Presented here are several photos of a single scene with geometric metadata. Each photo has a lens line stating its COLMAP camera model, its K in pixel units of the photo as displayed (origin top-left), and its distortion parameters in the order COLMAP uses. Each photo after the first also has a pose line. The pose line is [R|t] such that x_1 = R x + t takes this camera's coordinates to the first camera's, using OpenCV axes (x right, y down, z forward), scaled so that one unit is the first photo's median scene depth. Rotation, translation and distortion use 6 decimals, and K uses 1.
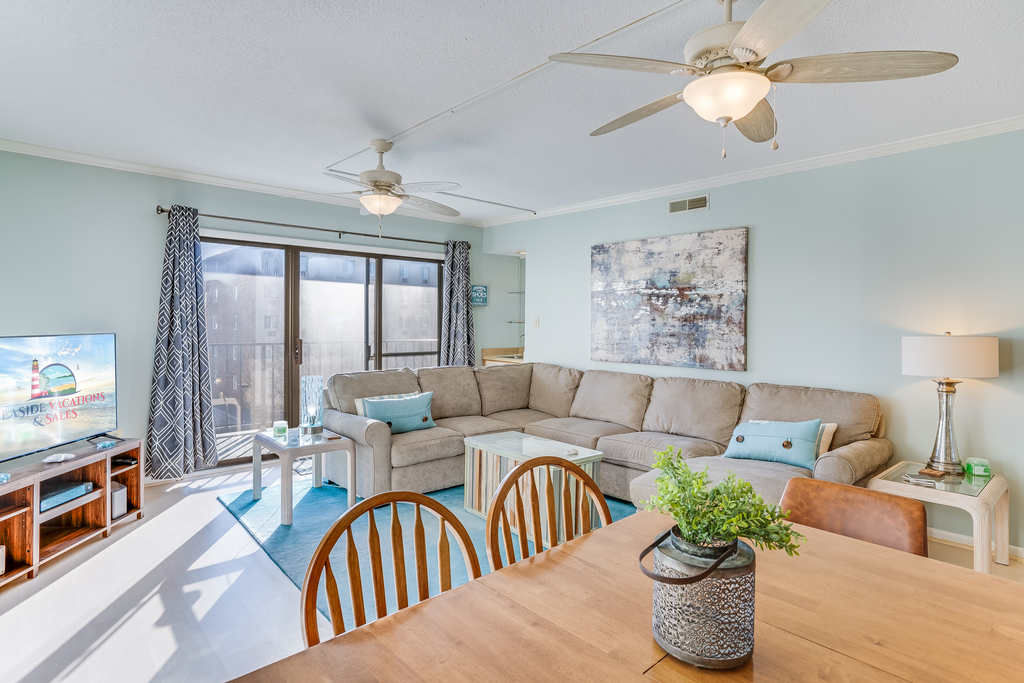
lens RADIAL K [[542.3, 0, 512.2], [0, 542.3, 316.8], [0, 0, 1]] dist [0.000130, 0.000641]
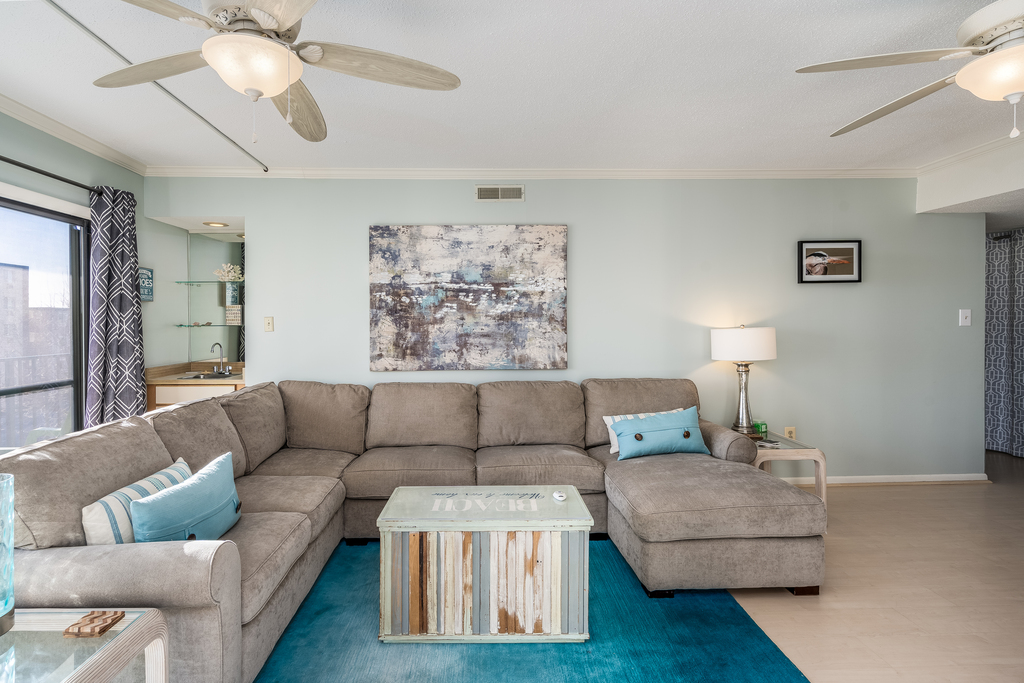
lens RADIAL K [[516.9, 0, 471.5], [0, 516.9, 321.5], [0, 0, 1]] dist [0.001647, 0.000105]
pose [[0.663567, -0.006639, 0.748088, -0.365170], [0.007778, 0.999968, 0.001975, 0.008858], [-0.748077, 0.004508, 0.663597, 0.452161]]
